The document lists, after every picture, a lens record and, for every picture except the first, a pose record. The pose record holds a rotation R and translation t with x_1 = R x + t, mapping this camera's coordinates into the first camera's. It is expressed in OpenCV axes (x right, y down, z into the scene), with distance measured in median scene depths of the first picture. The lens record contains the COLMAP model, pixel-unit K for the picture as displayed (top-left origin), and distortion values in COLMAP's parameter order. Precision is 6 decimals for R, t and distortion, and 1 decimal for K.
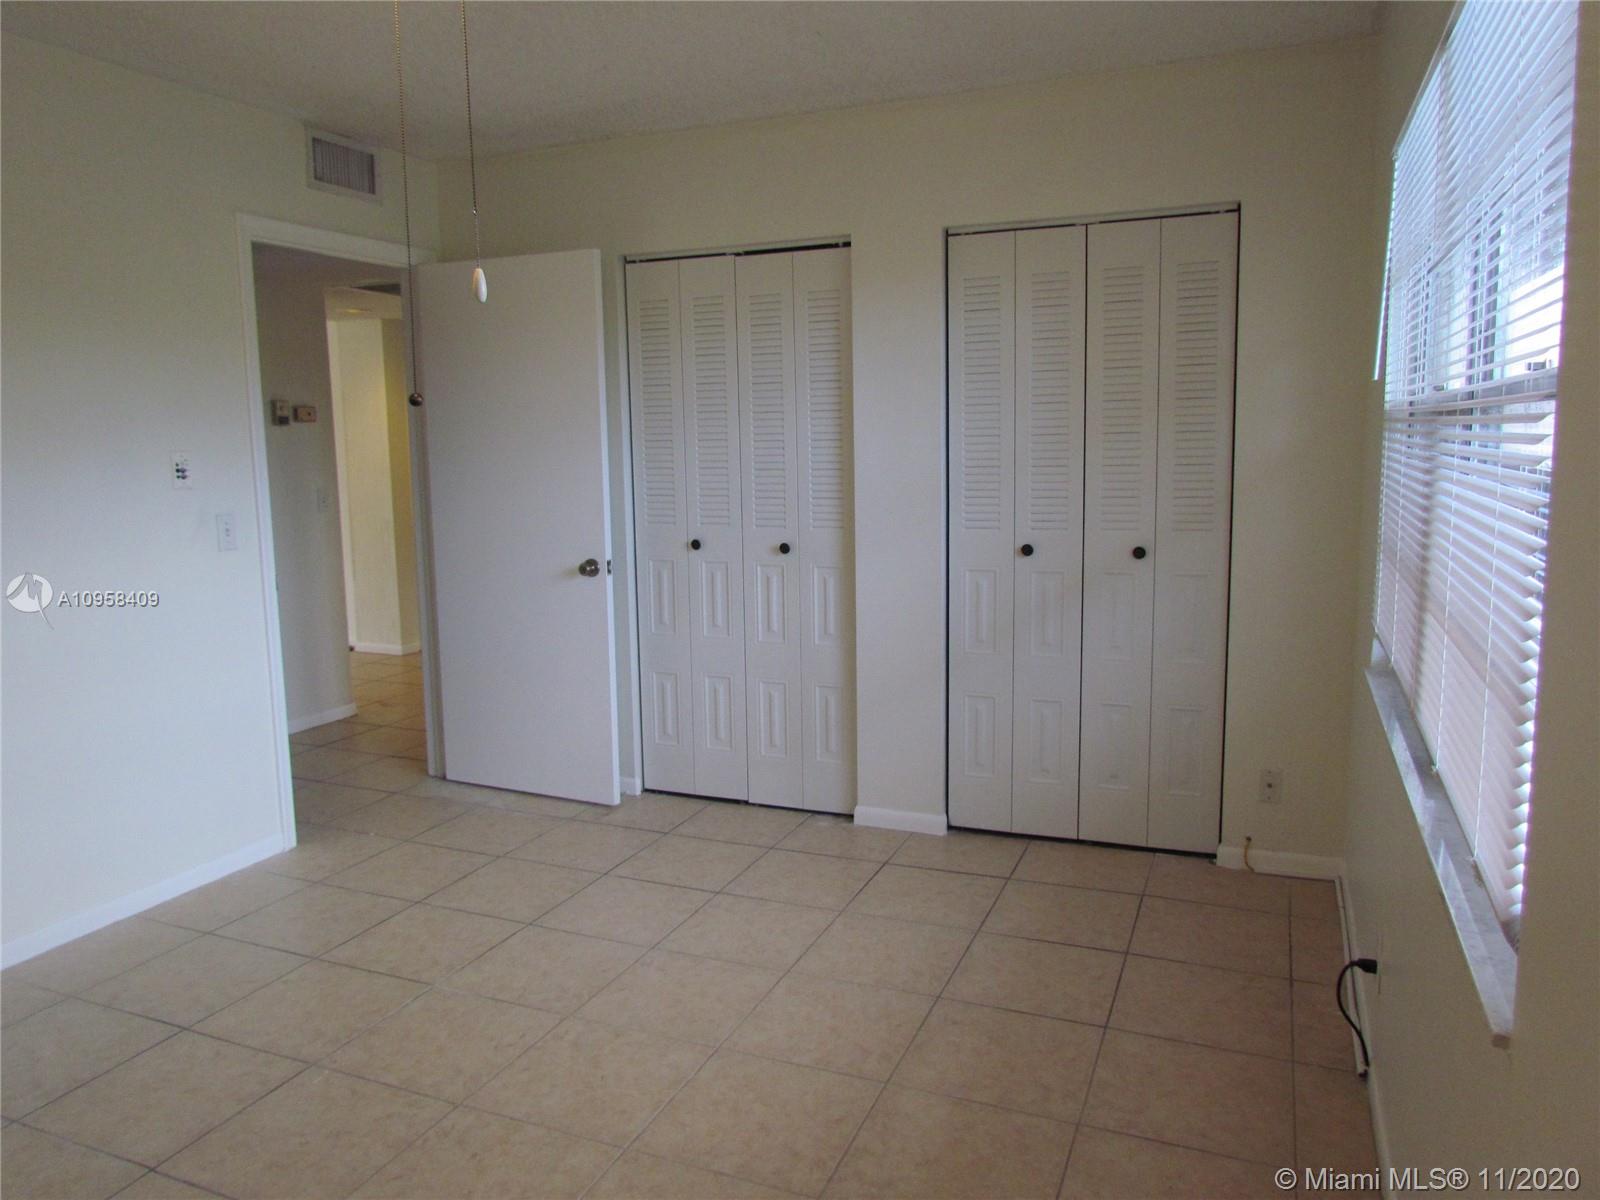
lens RADIAL K [[1122.7, 0, 790.3], [0, 1122.7, 594.3], [0, 0, 1]] dist [-0.051450, 0.014027]
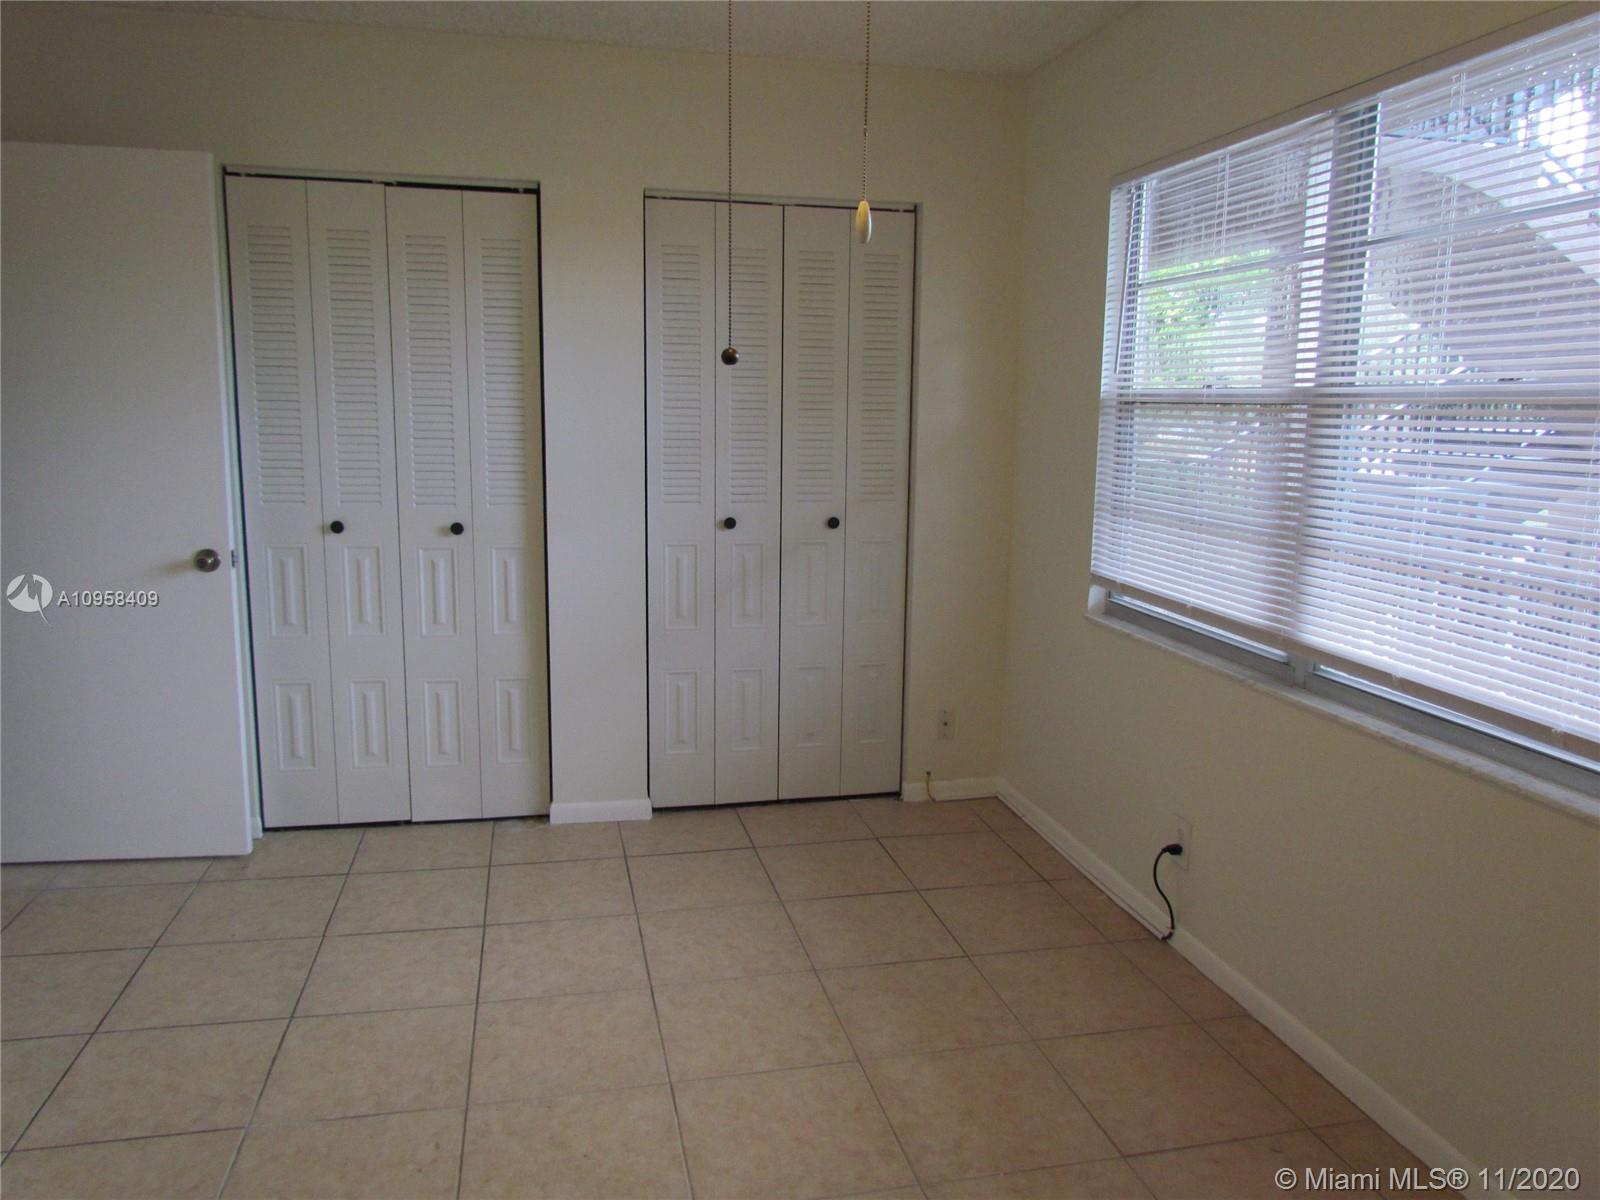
lens RADIAL K [[1122.7, 0, 791.5], [0, 1122.7, 591.0], [0, 0, 1]] dist [-0.051450, 0.014027]
pose [[0.811388, -0.059960, 0.581424, -0.327900], [0.047495, 0.998199, 0.036659, -0.012301], [-0.582575, -0.002130, 0.812774, 0.143943]]
